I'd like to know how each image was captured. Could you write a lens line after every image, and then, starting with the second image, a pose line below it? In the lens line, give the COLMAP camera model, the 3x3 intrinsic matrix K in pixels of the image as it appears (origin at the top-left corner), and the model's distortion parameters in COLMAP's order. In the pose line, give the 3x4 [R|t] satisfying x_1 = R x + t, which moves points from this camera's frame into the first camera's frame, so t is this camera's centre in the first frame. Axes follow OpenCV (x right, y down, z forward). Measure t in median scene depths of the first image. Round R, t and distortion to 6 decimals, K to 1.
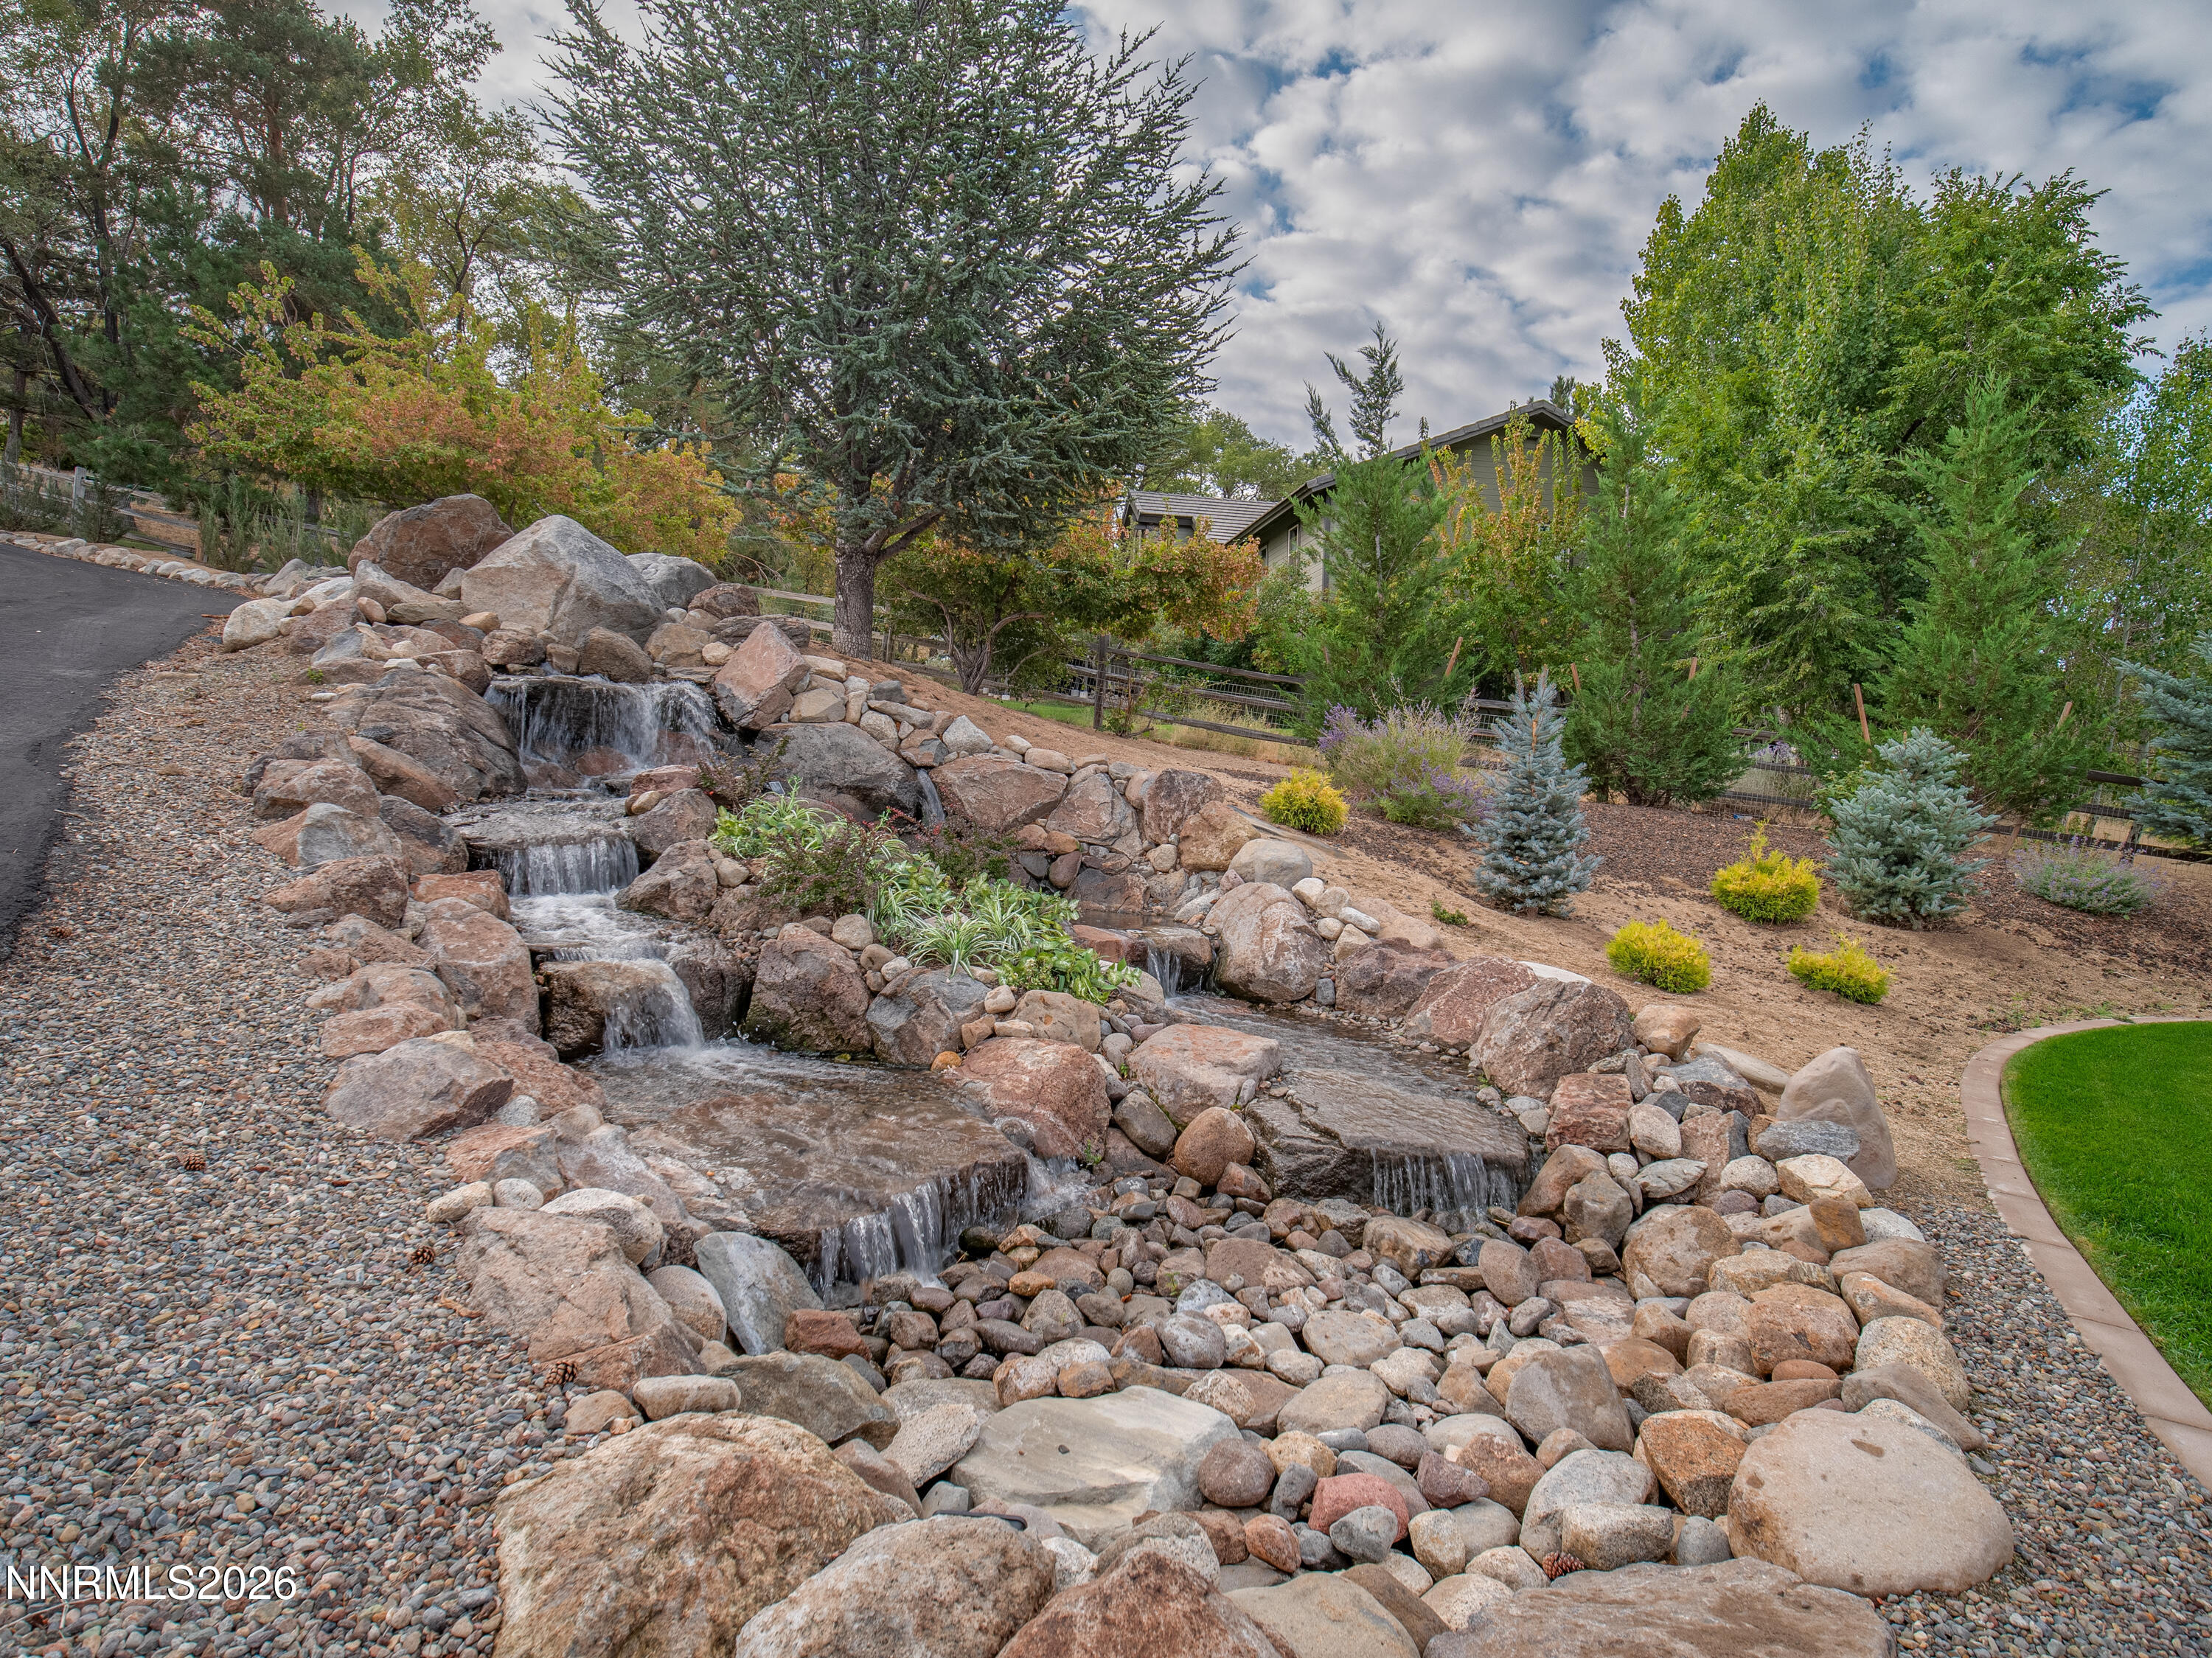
lens RADIAL K [[1222.5, 0, 1109.6], [0, 1222.5, 826.1], [0, 0, 1]] dist [-0.000778, -0.001012]
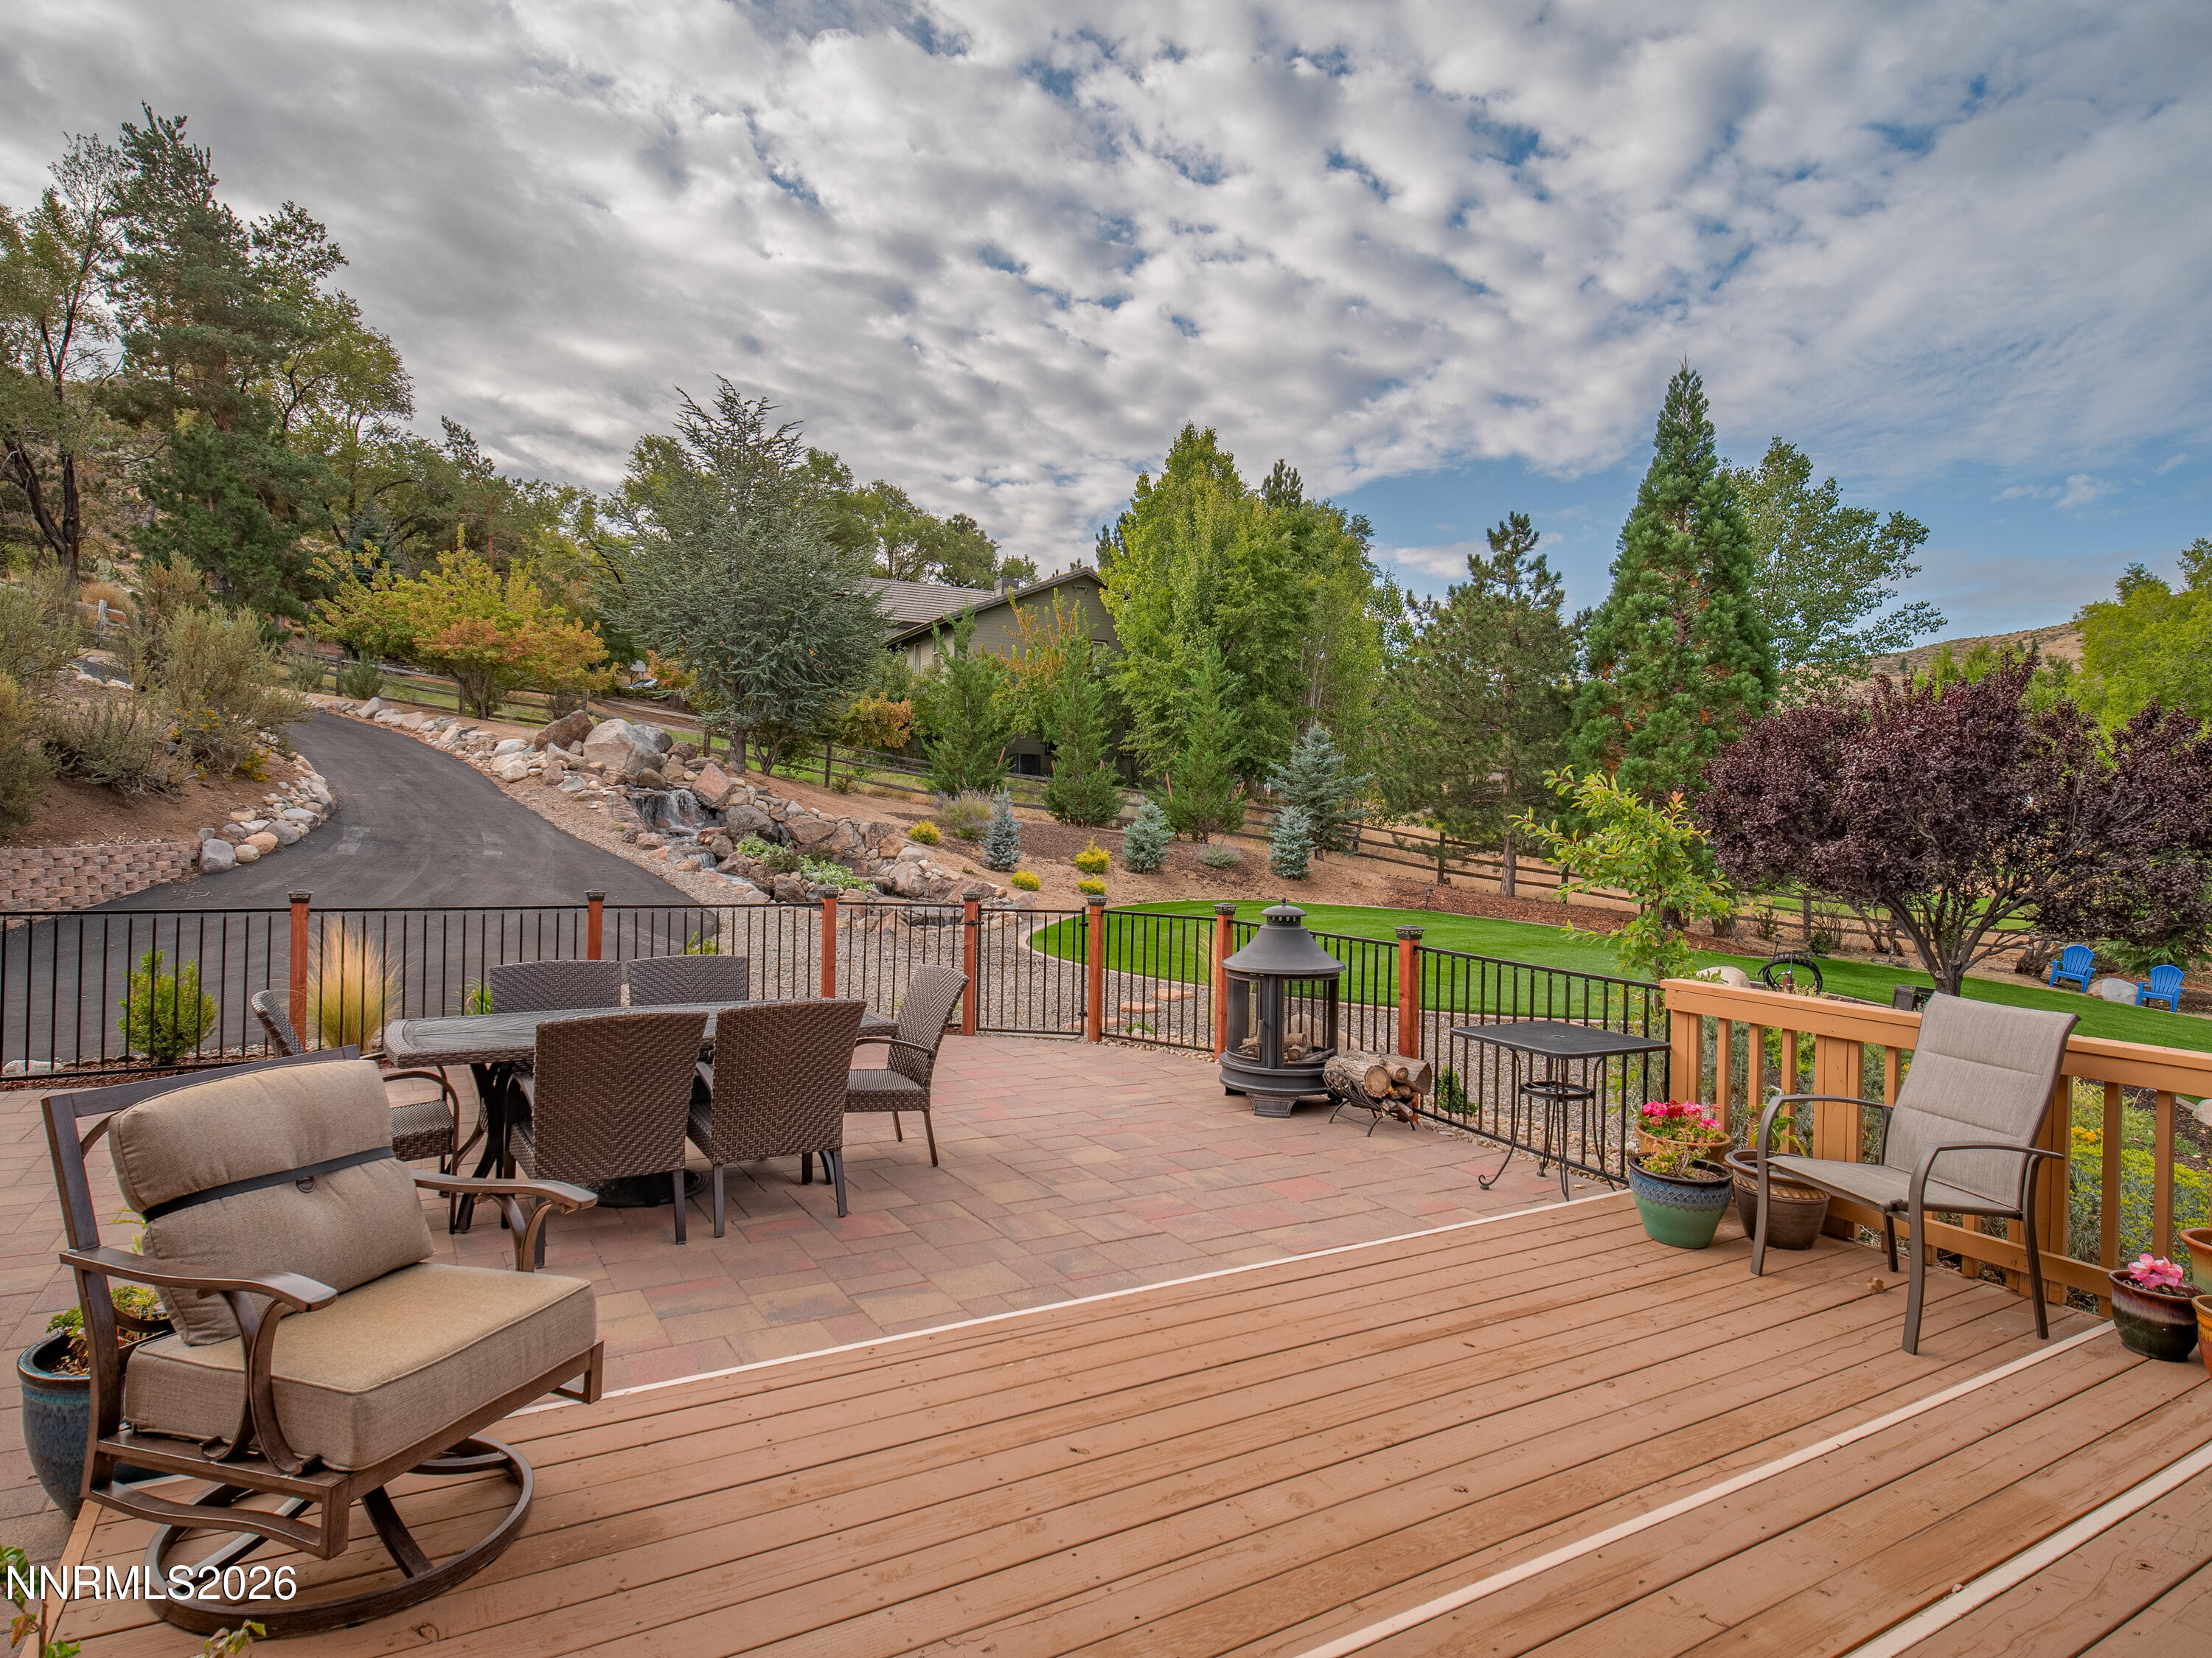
lens RADIAL K [[1201.0, 0, 1090.2], [0, 1201.0, 815.1], [0, 0, 1]] dist [0.001369, -0.000386]
pose [[0.966804, -0.012231, 0.255225, -0.162344], [0.012271, 0.999924, 0.001435, -0.055971], [-0.255223, 0.001744, 0.966881, -1.634582]]
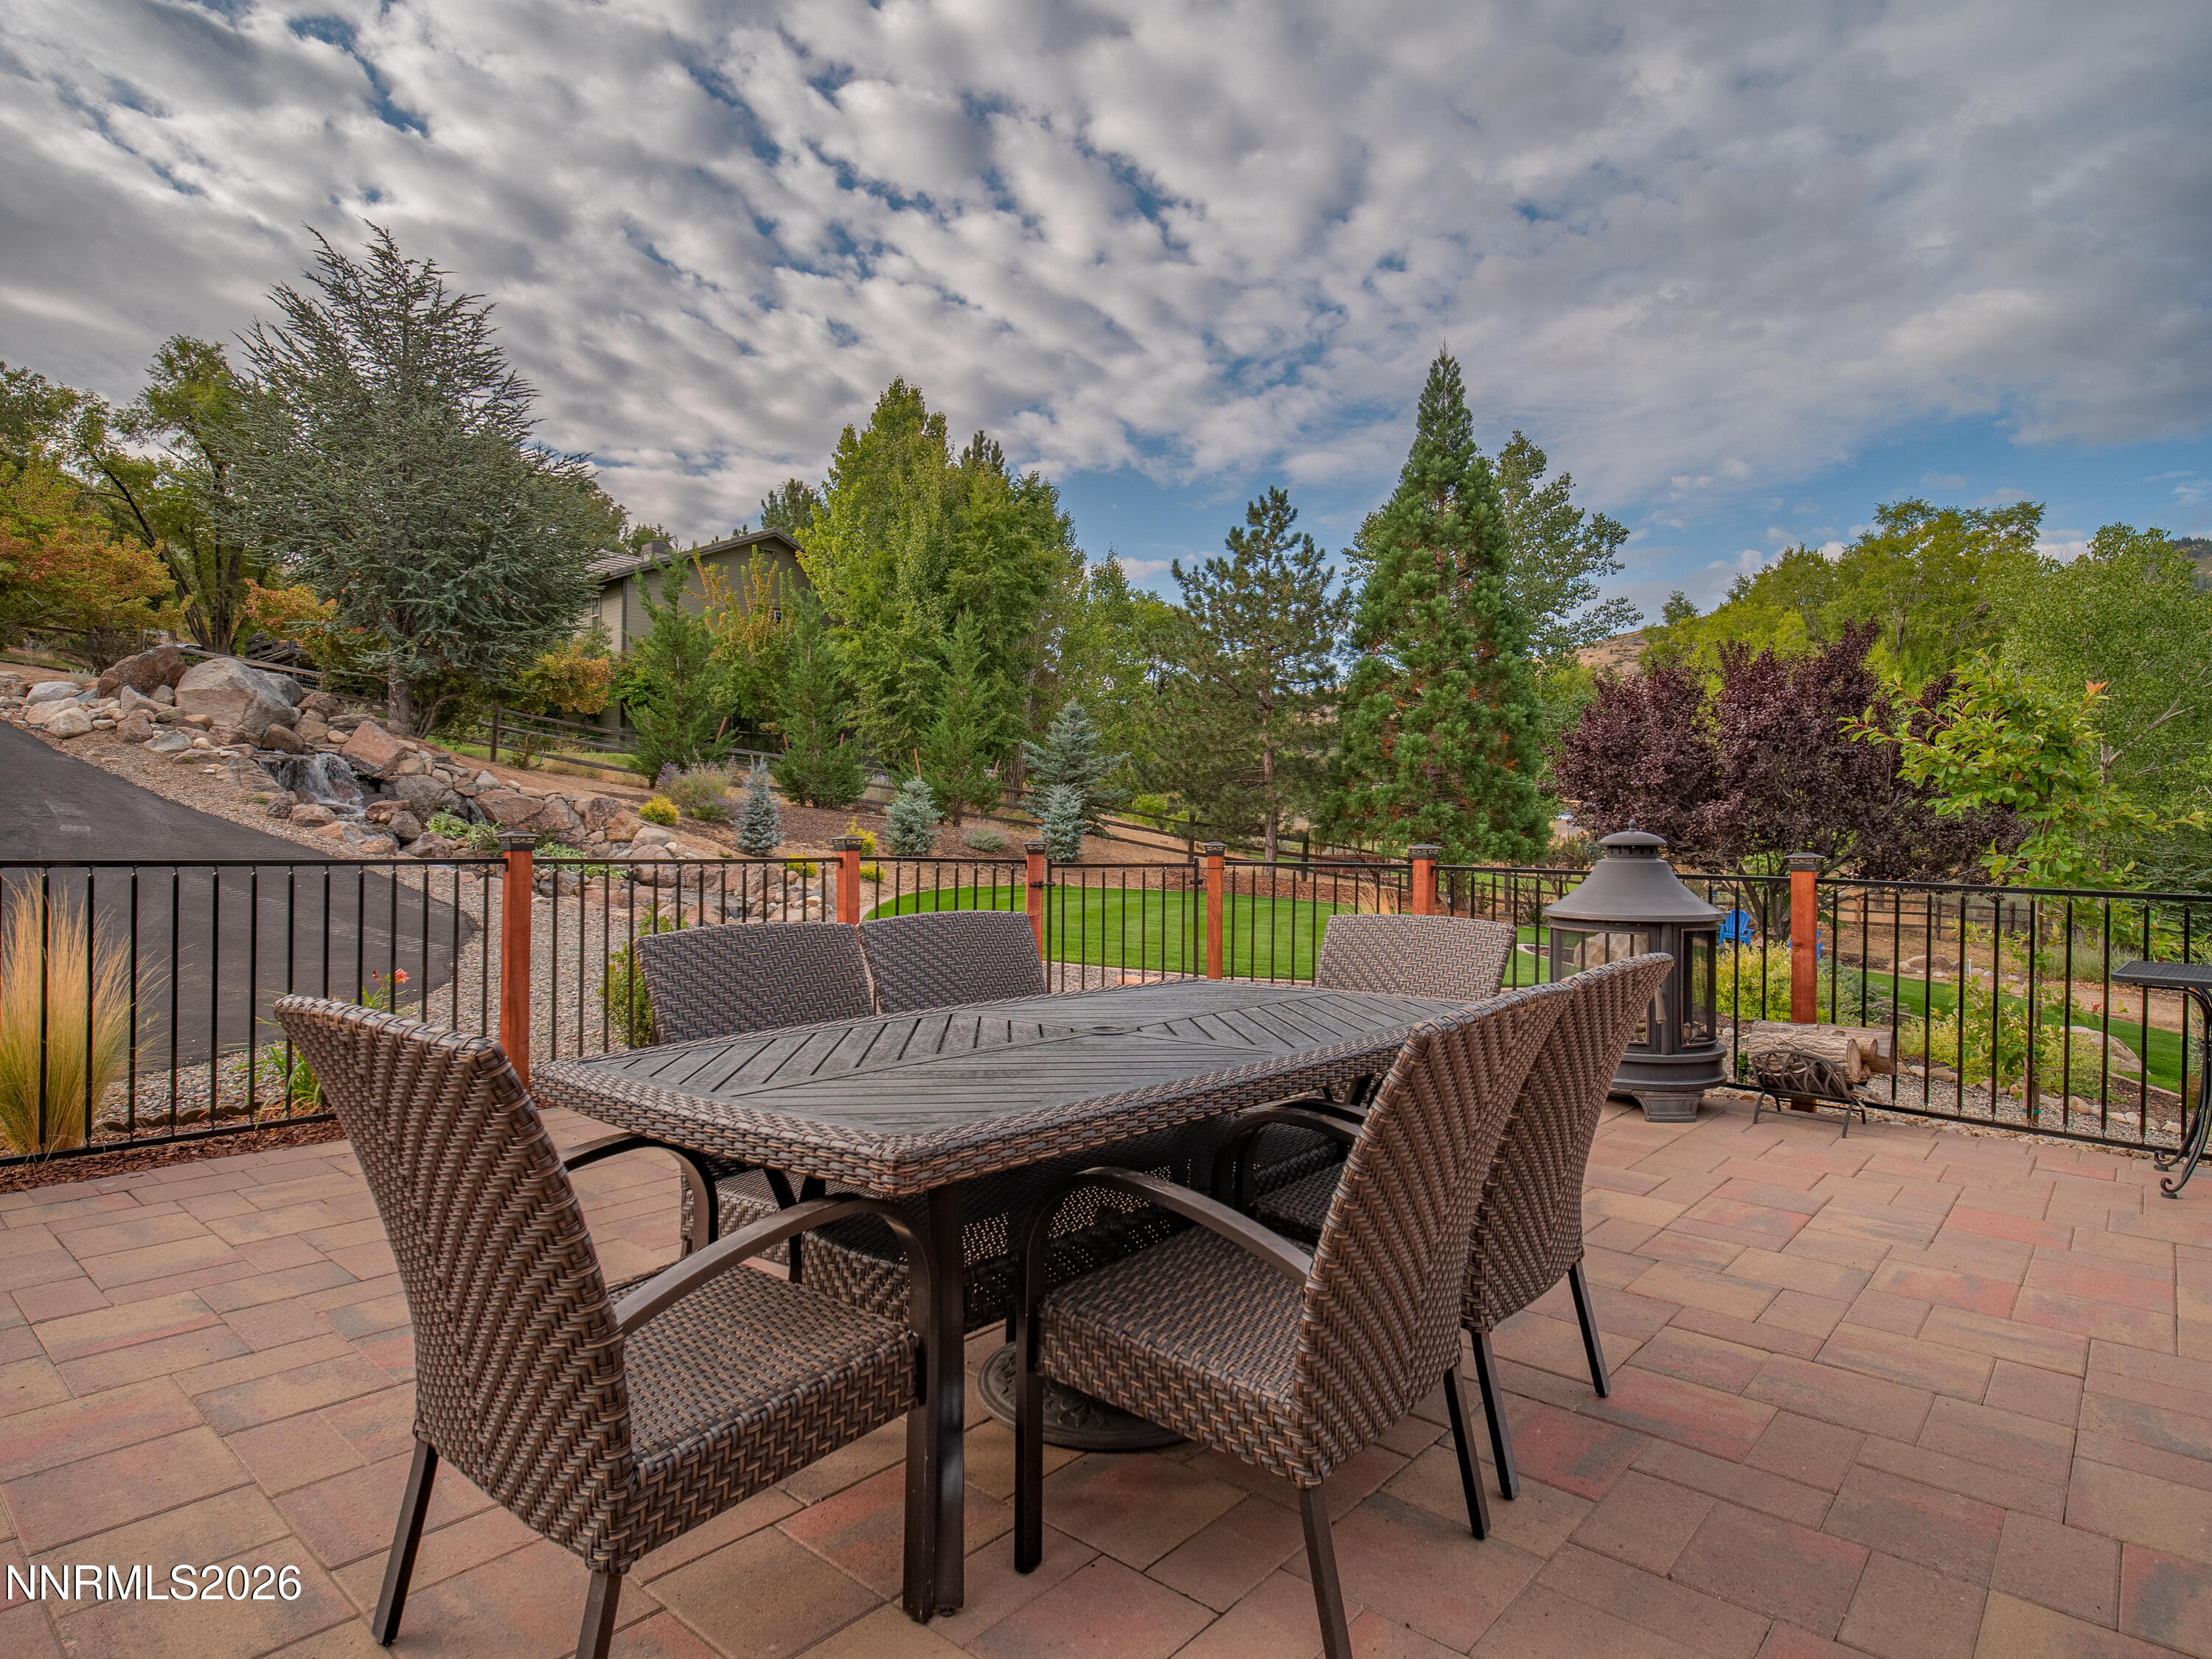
lens RADIAL K [[1206.2, 0, 1088.9], [0, 1206.2, 823.5], [0, 0, 1]] dist [-0.002227, -0.003650]
pose [[0.839041, -0.019397, 0.543722, -0.371712], [0.015857, 0.999812, 0.011198, -0.008693], [-0.543837, -0.000774, 0.839191, -1.249509]]
